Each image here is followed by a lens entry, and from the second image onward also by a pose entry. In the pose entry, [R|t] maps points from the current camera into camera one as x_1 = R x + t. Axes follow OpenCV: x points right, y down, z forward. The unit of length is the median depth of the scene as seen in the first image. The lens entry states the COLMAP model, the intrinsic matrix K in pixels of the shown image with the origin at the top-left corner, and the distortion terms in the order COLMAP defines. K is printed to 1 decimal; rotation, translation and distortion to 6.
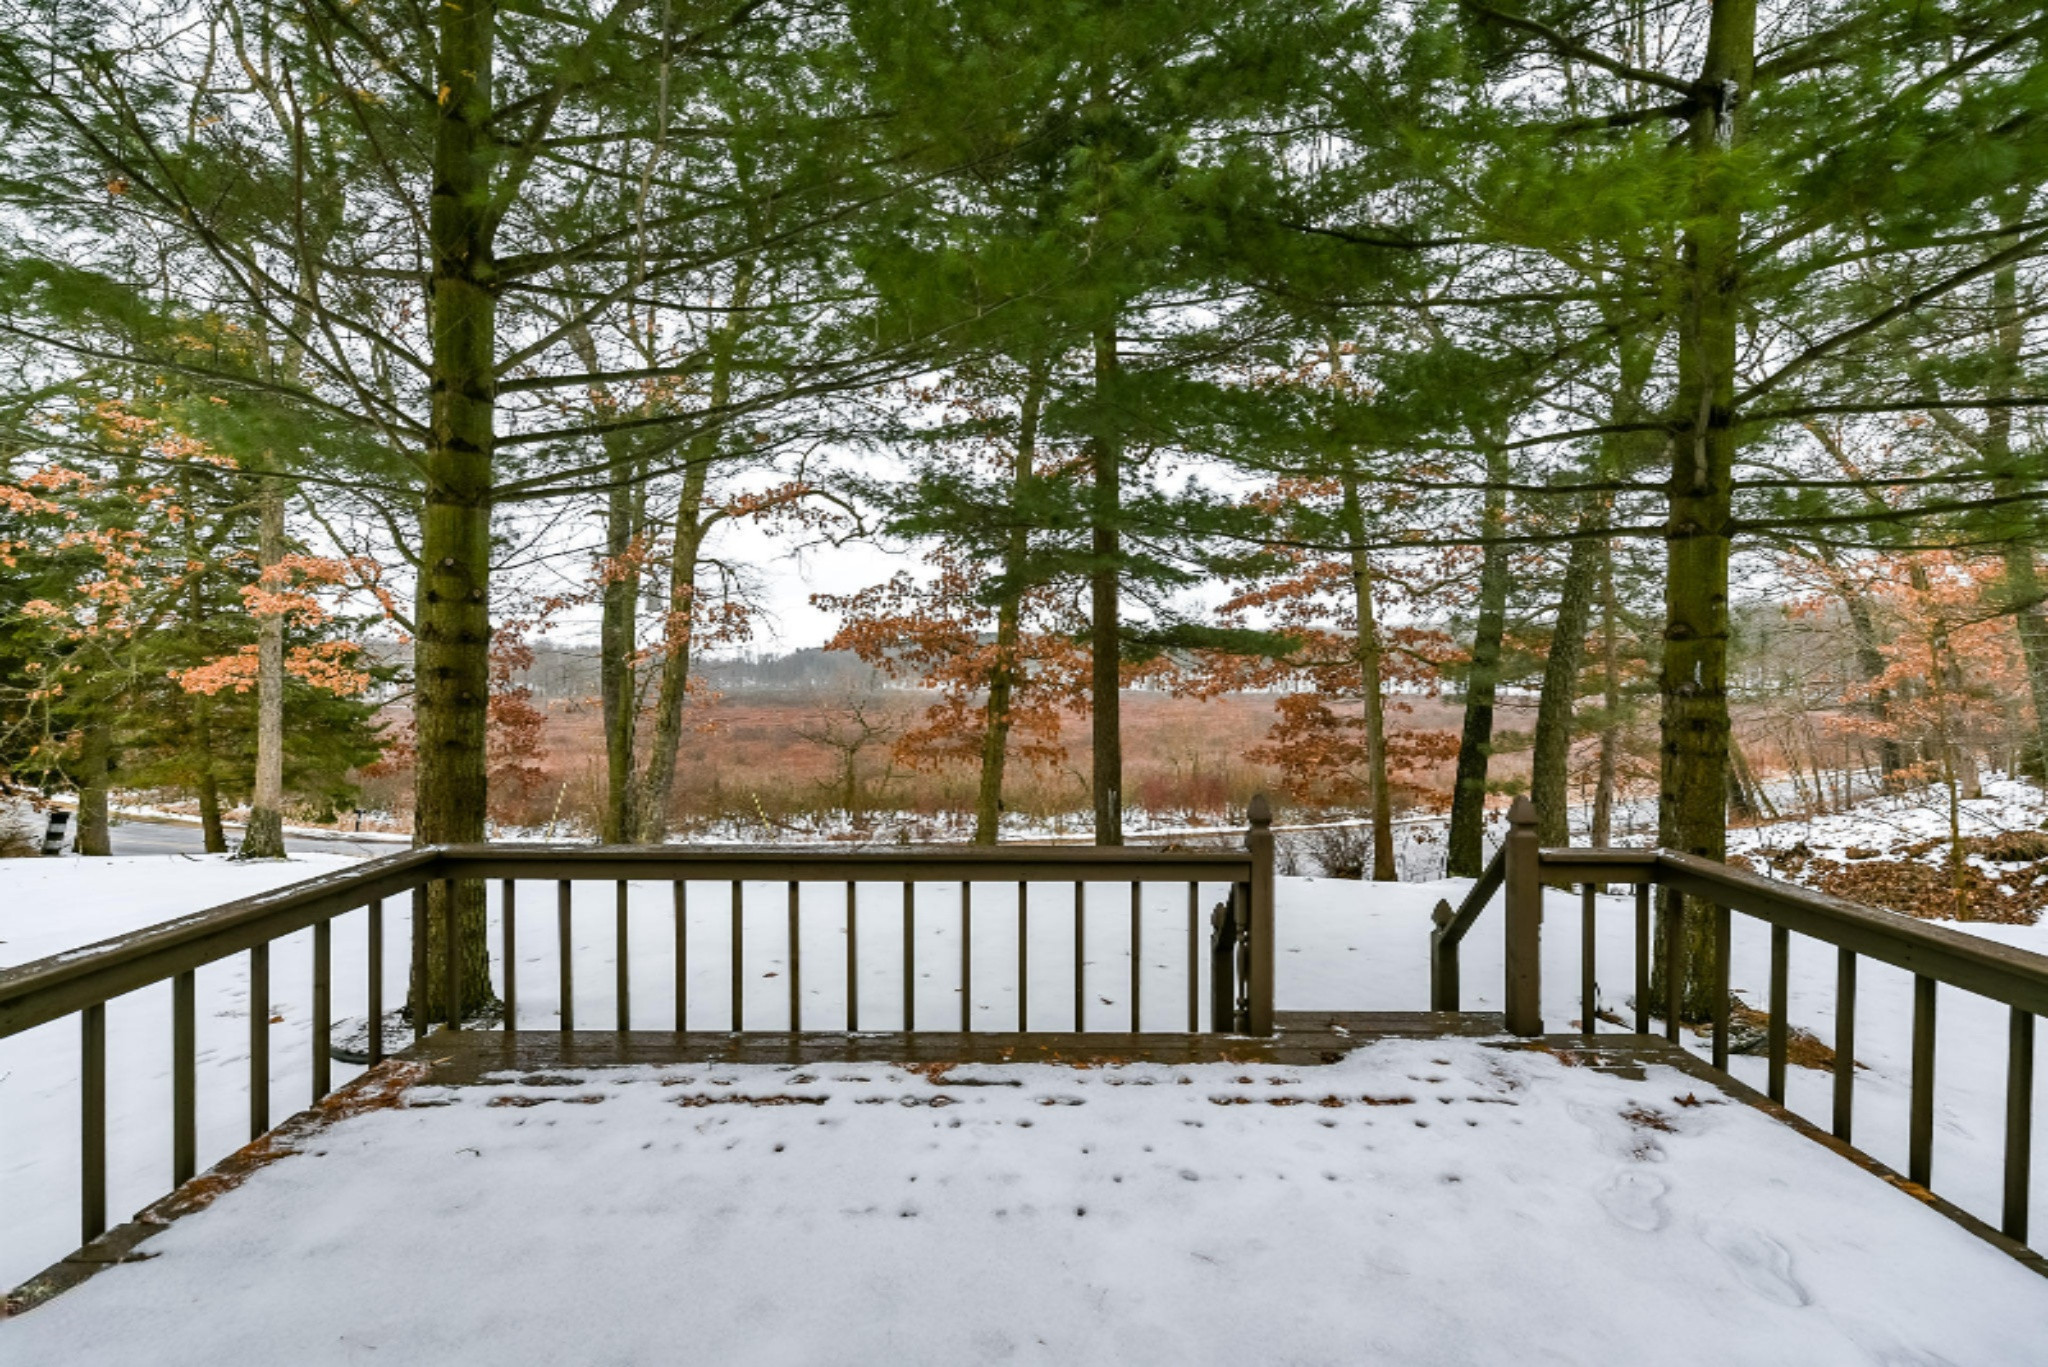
lens RADIAL K [[817.3, 0, 1038.7], [0, 817.3, 685.1], [0, 0, 1]] dist [-0.003568, -0.000404]
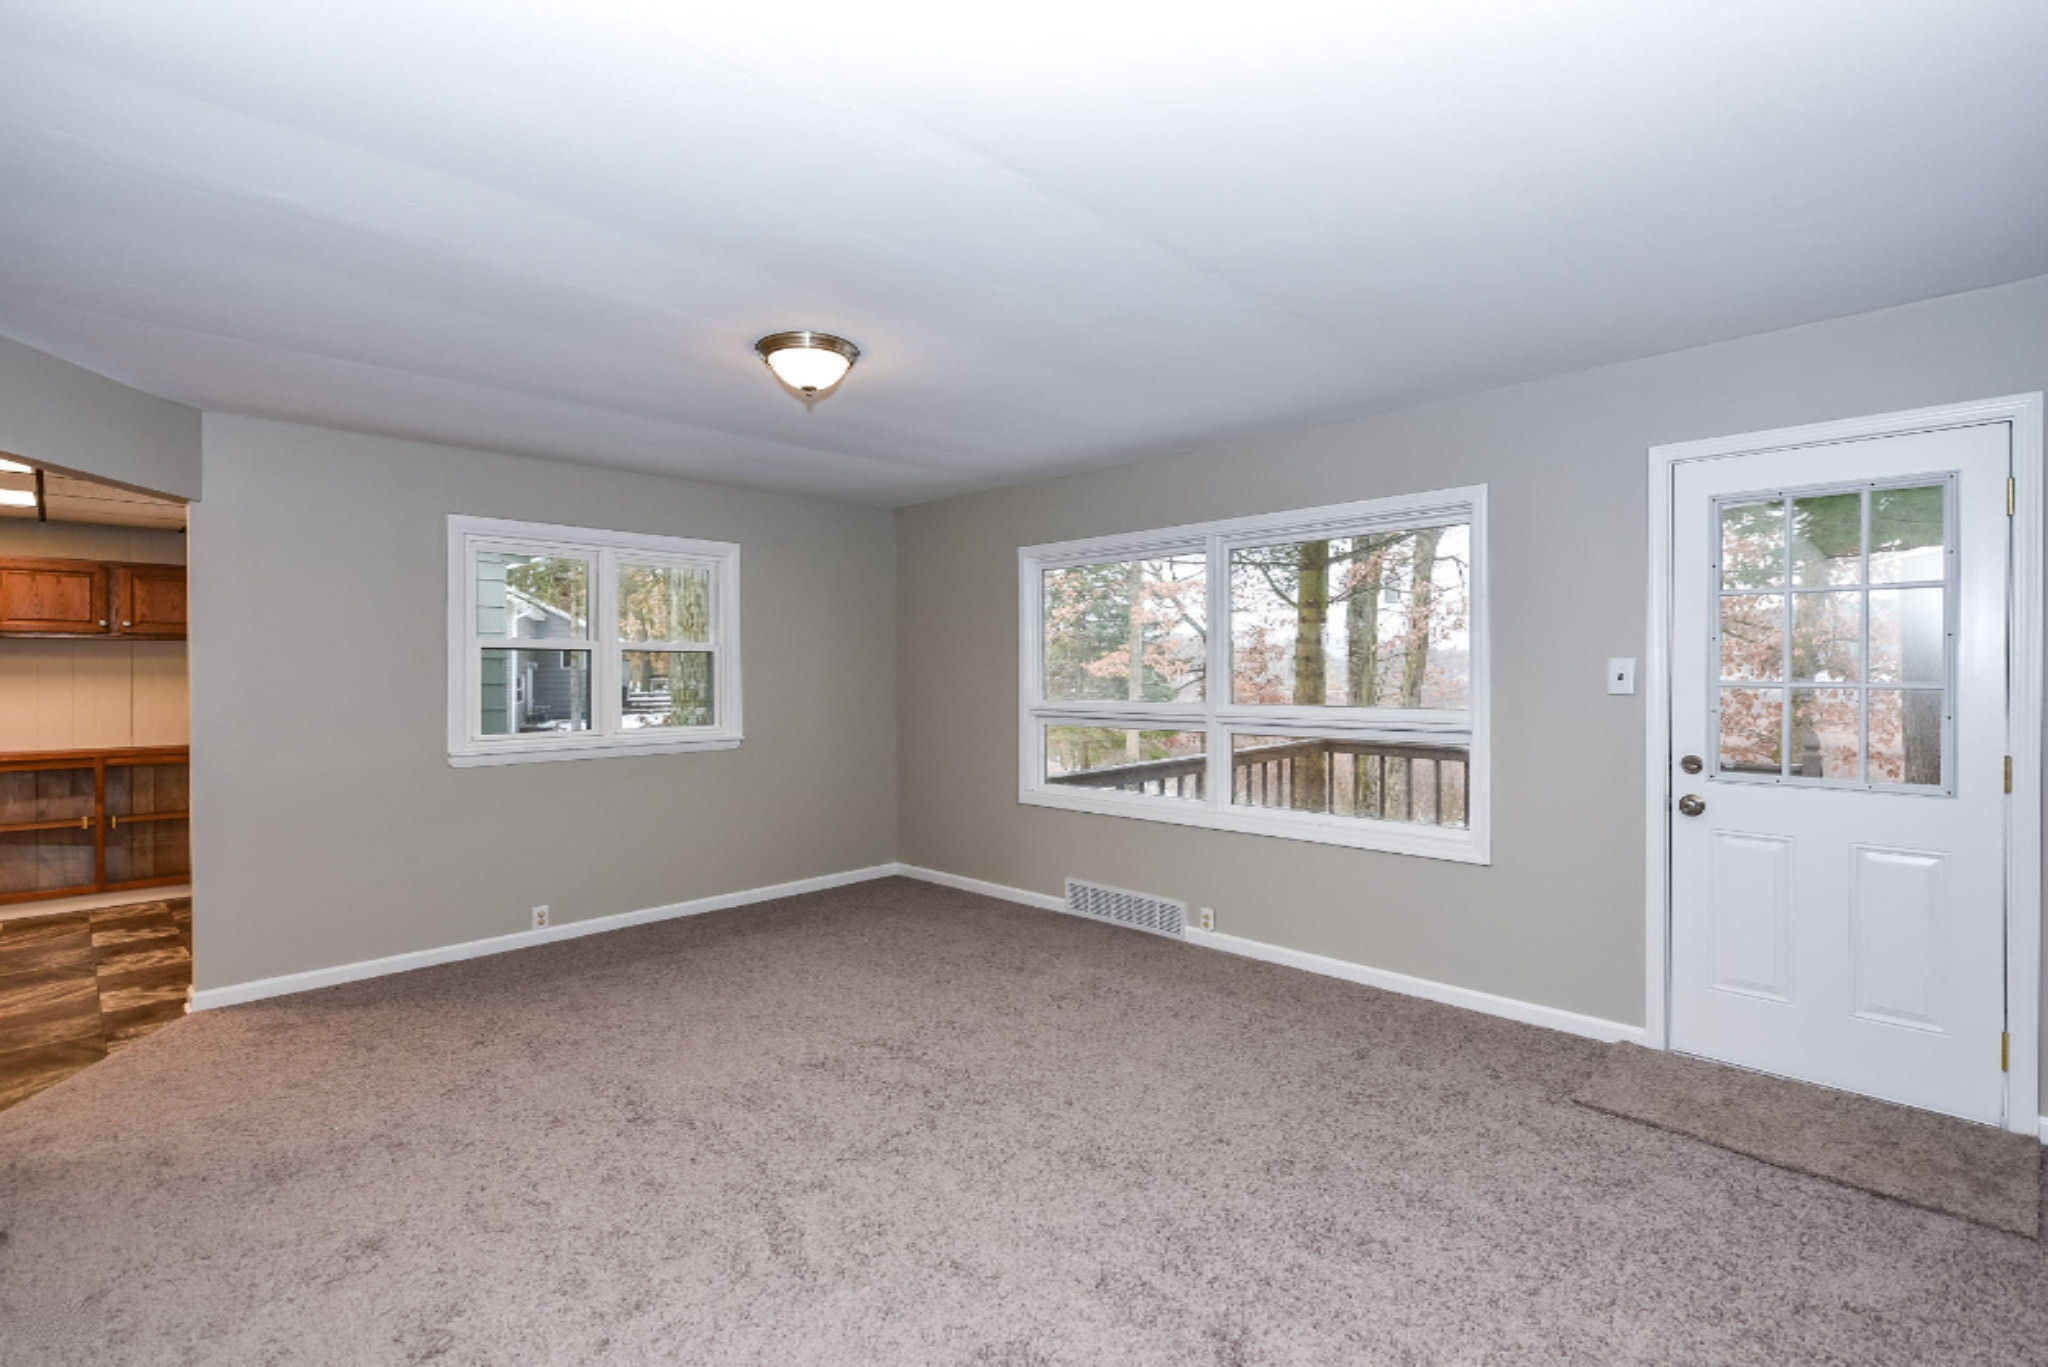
lens RADIAL K [[967.9, 0, 1046.5], [0, 967.9, 676.4], [0, 0, 1]] dist [-0.011689, -0.000835]
pose [[0.717521, 0.001733, -0.696535, 0.378196], [-0.002910, 0.999996, -0.000510, 0.028096], [0.696531, 0.002393, 0.717523, -0.997421]]
